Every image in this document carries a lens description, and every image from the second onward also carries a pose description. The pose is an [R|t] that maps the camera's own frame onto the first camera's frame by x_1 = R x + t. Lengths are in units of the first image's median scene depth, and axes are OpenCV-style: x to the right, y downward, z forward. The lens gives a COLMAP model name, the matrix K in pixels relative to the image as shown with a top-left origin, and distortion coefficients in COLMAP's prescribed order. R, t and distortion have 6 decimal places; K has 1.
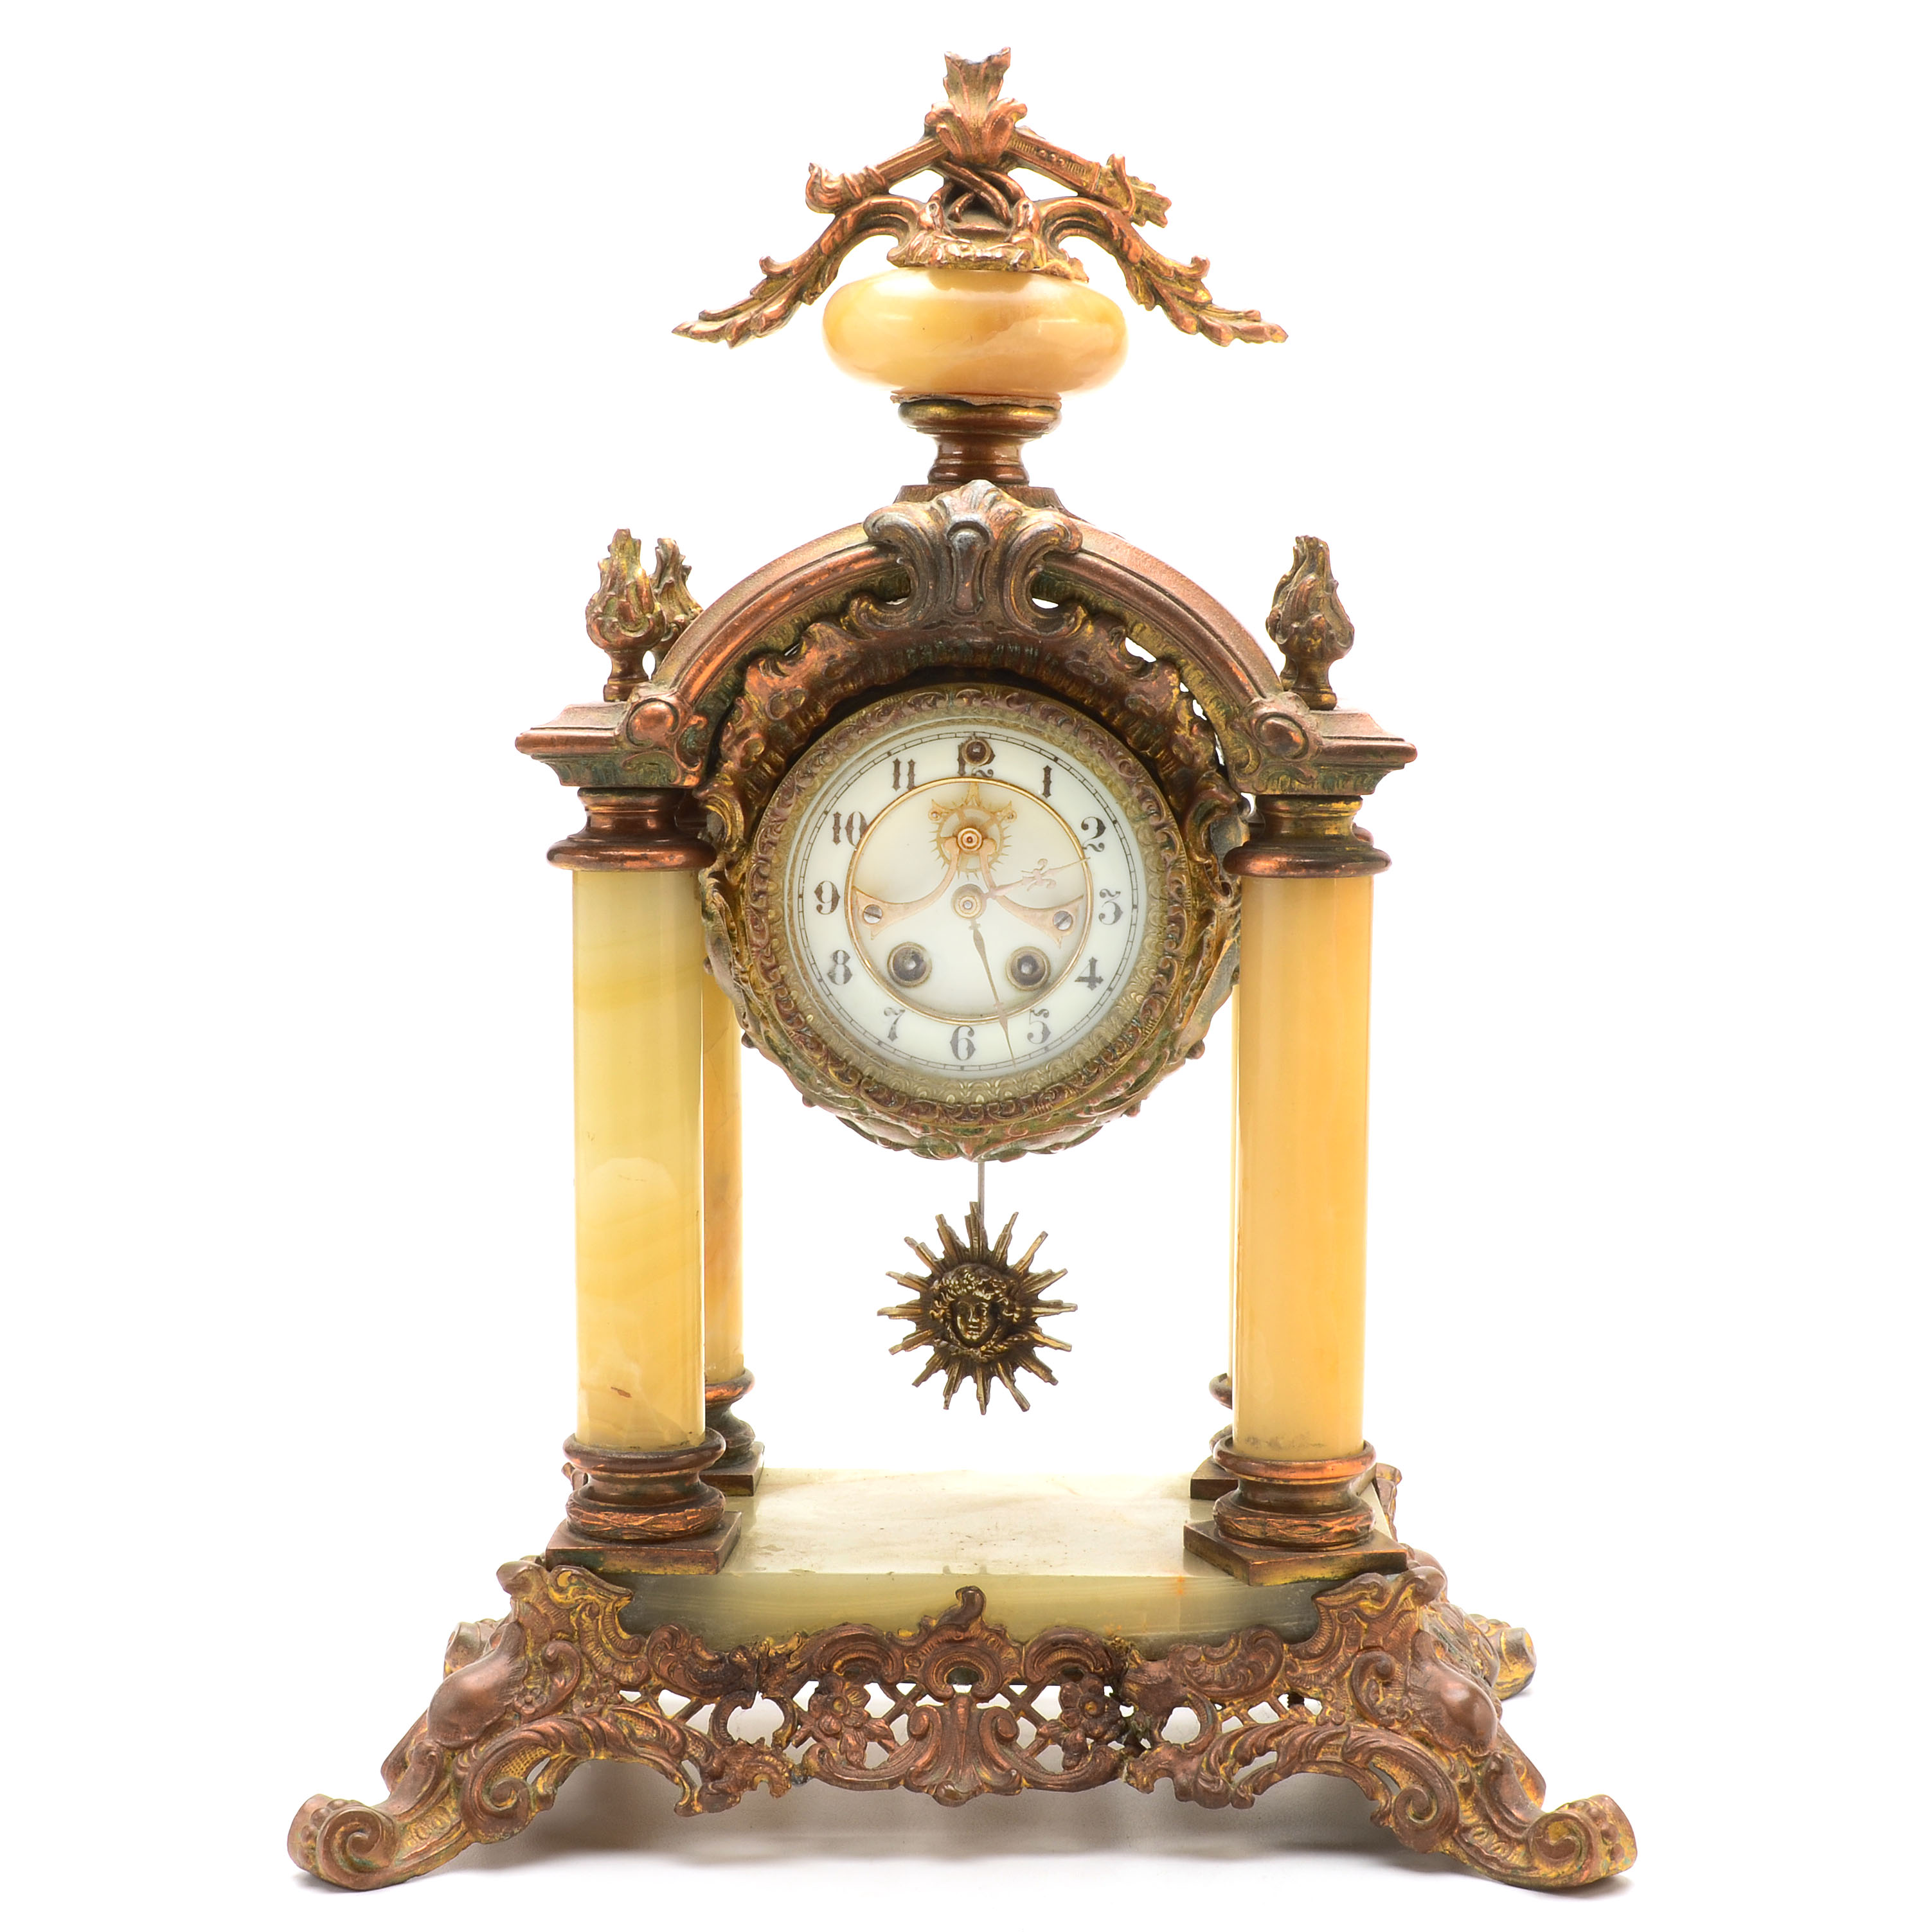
lens RADIAL K [[3735.1, 0, 962.7], [0, 3735.1, 960.9], [0, 0, 1]] dist [-0.126188, 0.000000]
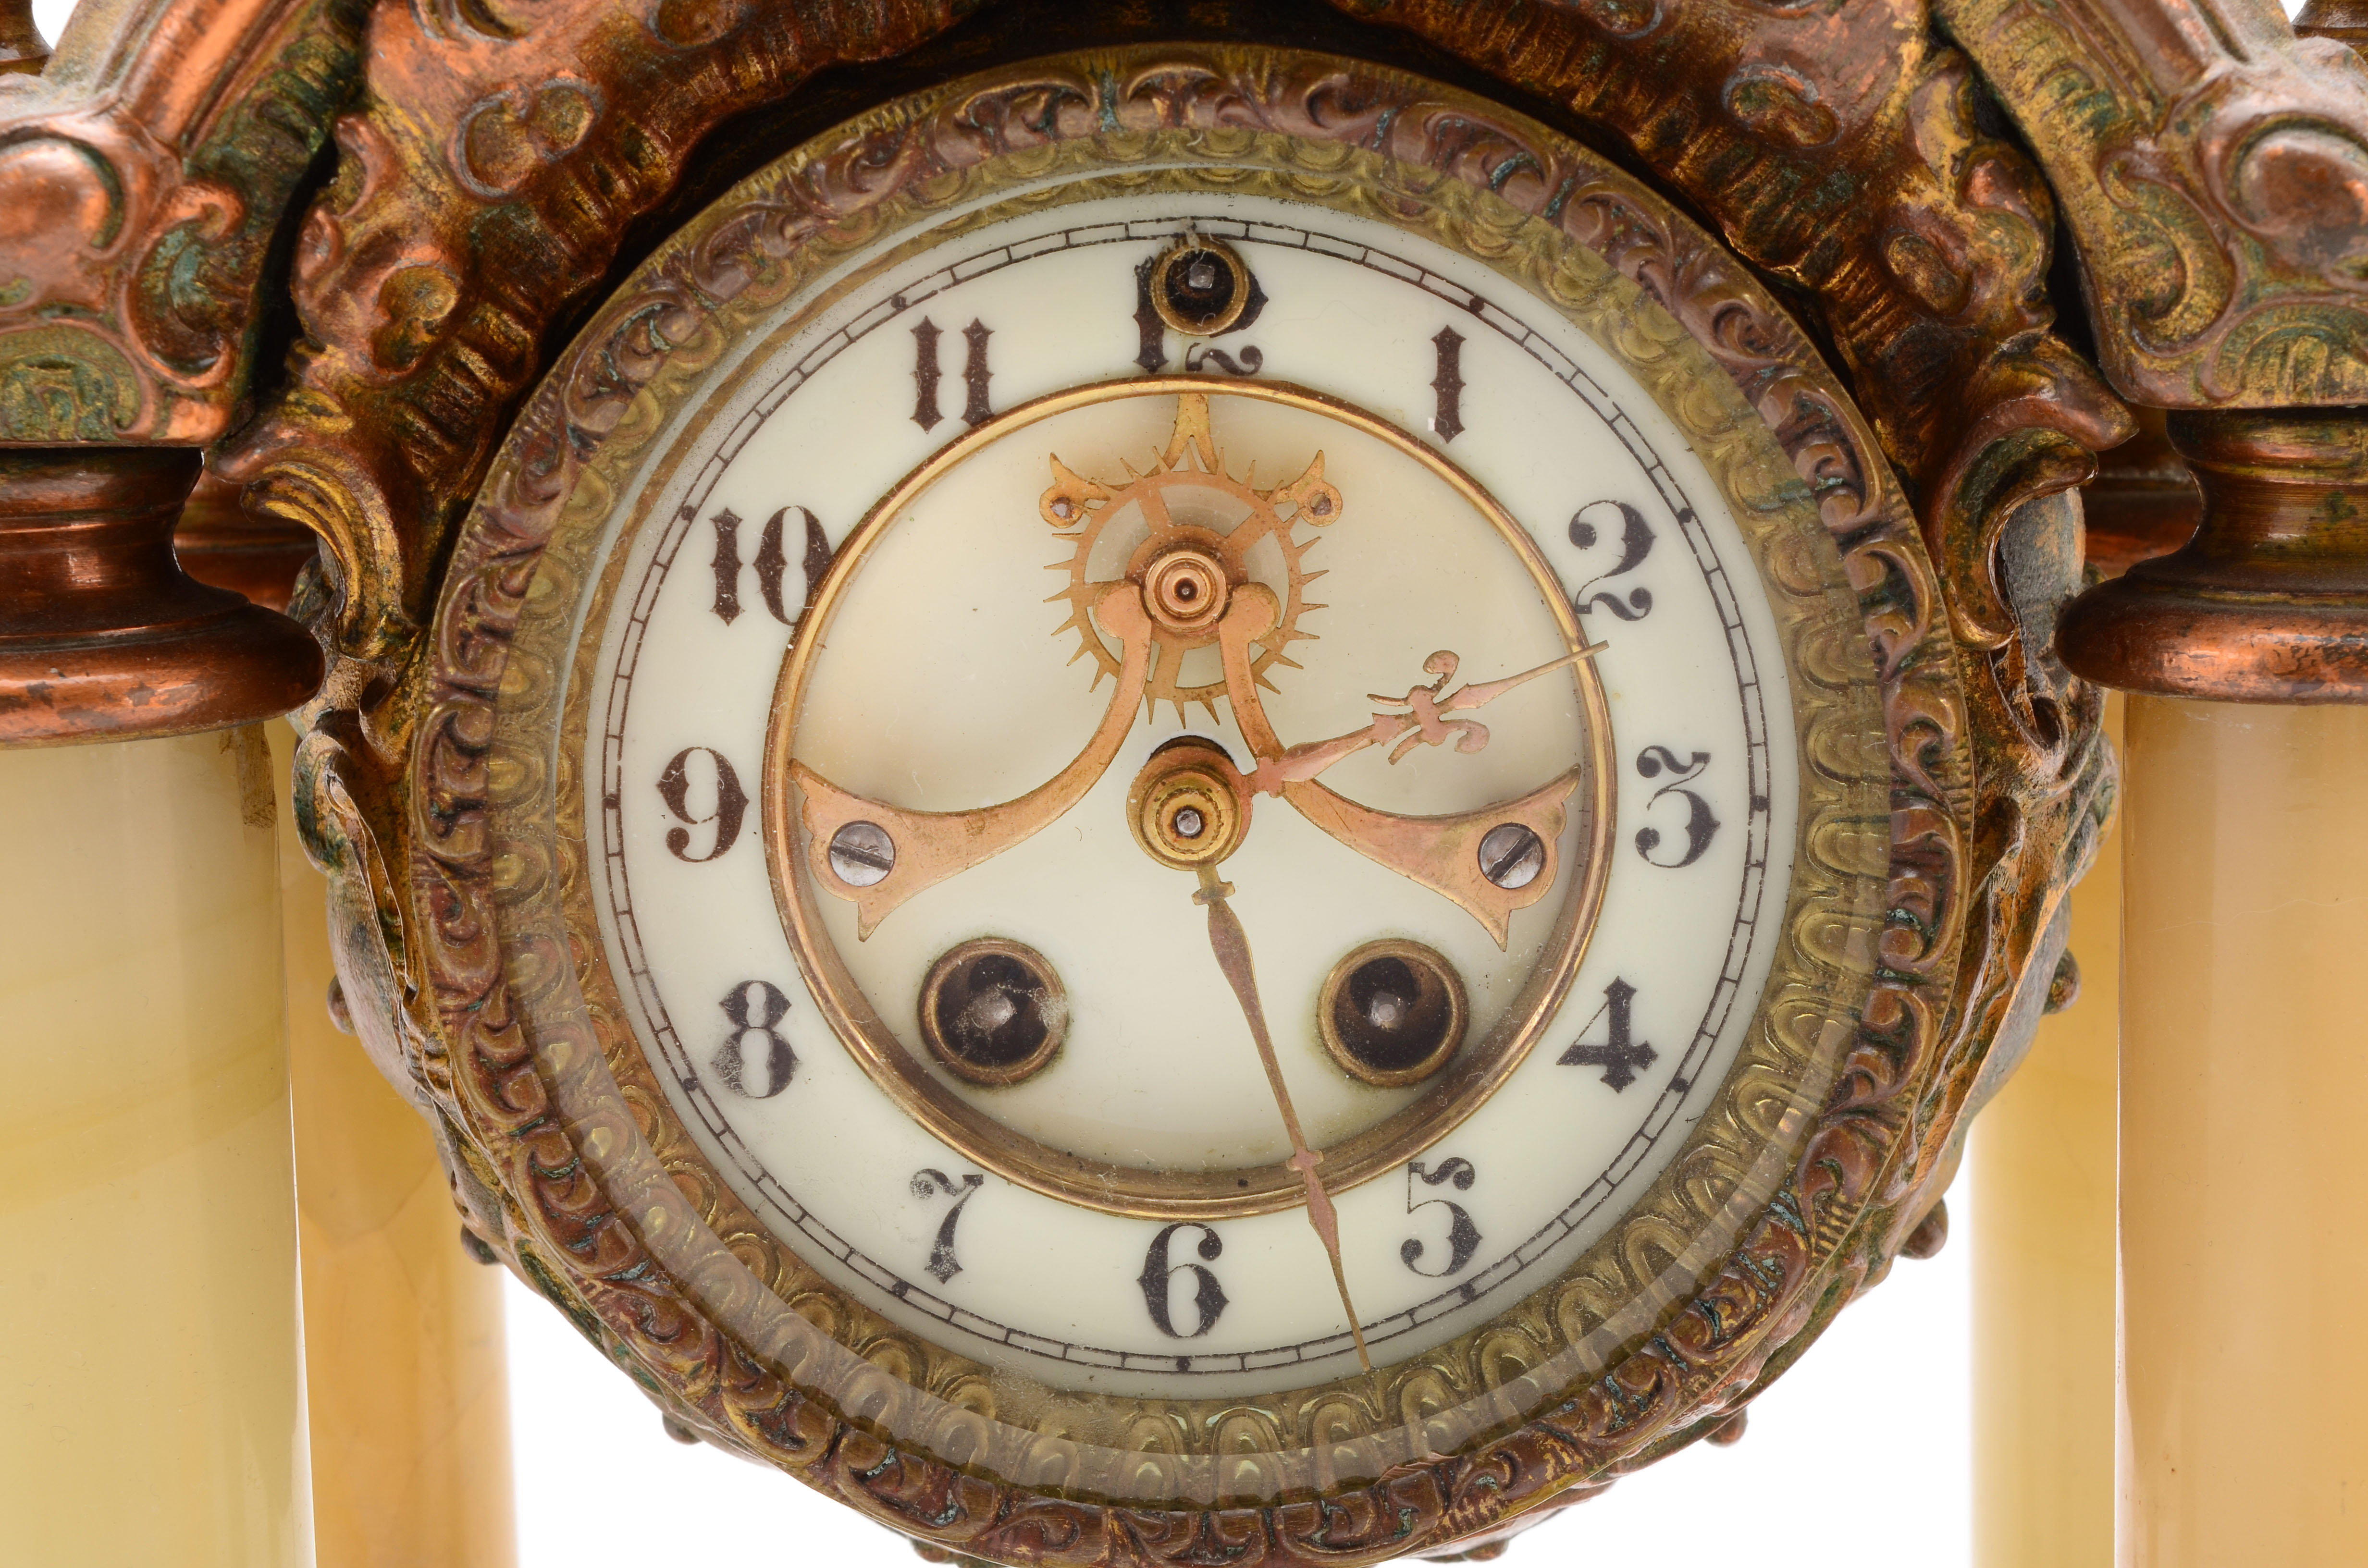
lens RADIAL K [[5402.4, 0, 1240.6], [0, 5402.4, 820.7], [0, 0, 1]] dist [0.033358, 0.000000]
pose [[0.999121, -0.032715, 0.026213, -0.005494], [0.031349, 0.998211, 0.050918, -0.035912], [-0.027832, -0.050051, 0.998359, 0.579155]]
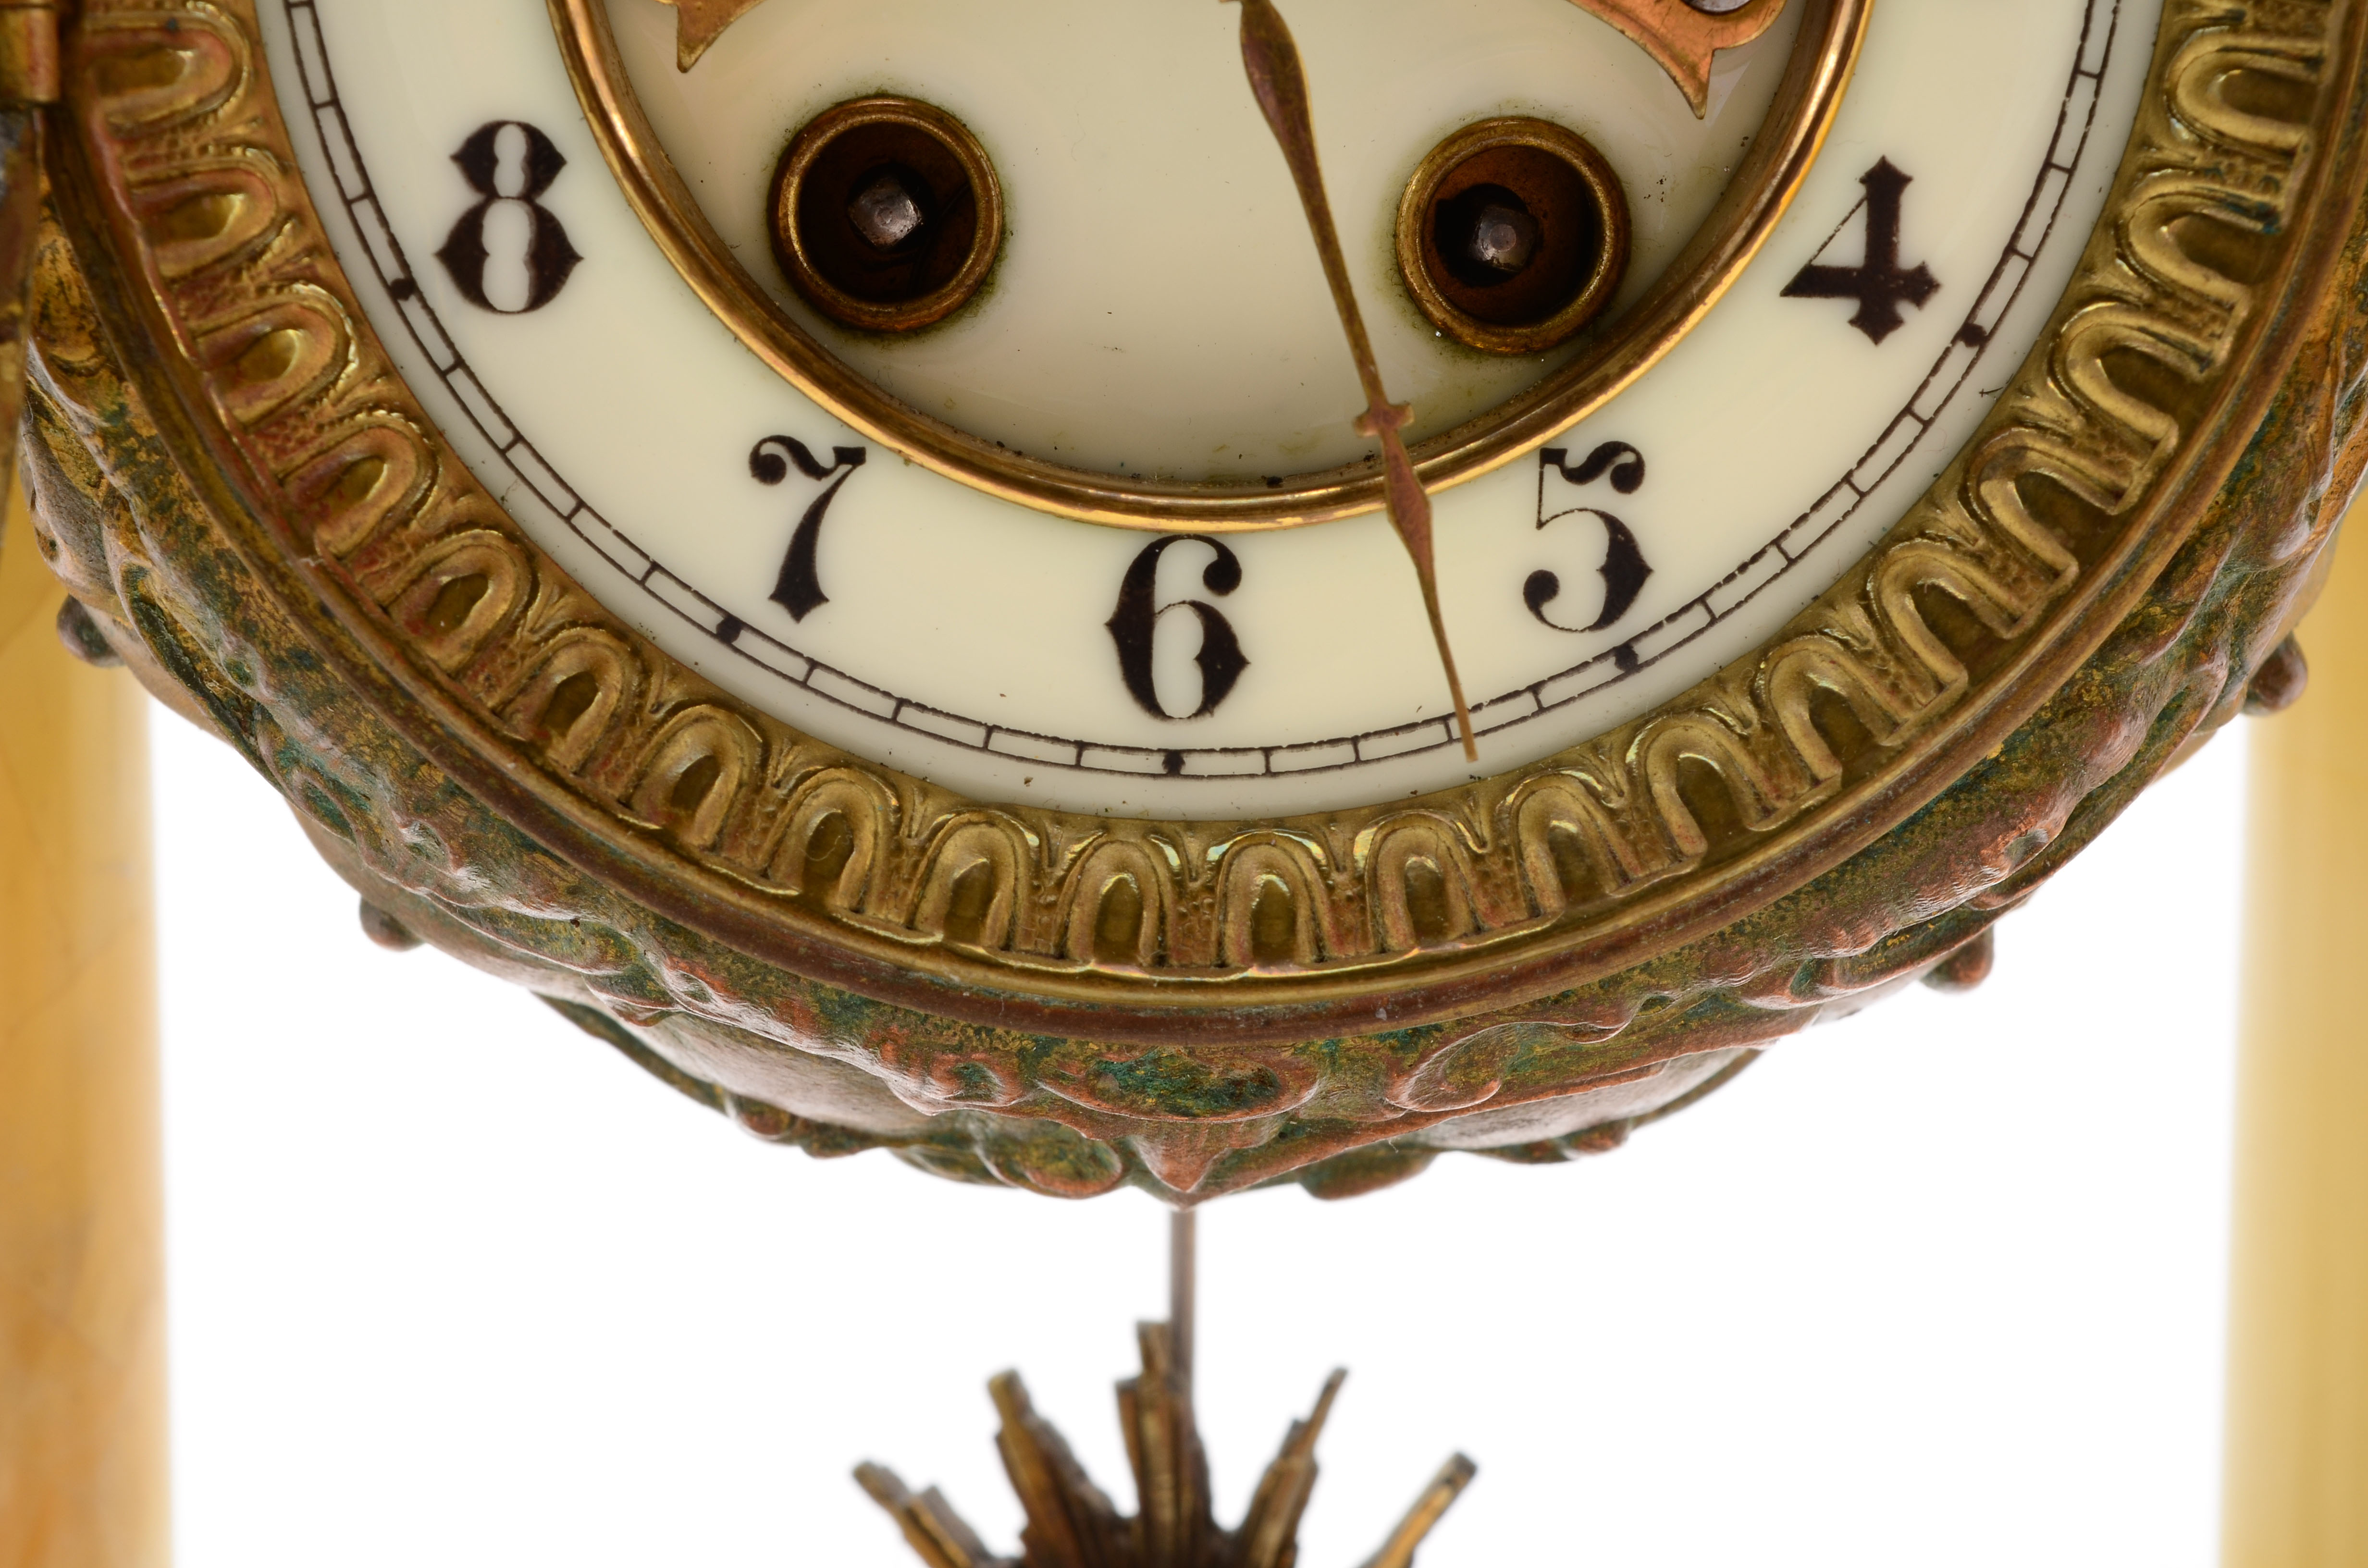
lens RADIAL K [[5402.4, 0, 1179.6], [0, 5402.4, 796.1], [0, 0, 1]] dist [0.033358, 0.000000]
pose [[0.998603, -0.006117, 0.052494, -0.014142], [0.003688, 0.998923, 0.046258, 0.017987], [-0.052720, -0.046000, 0.997549, 0.734840]]
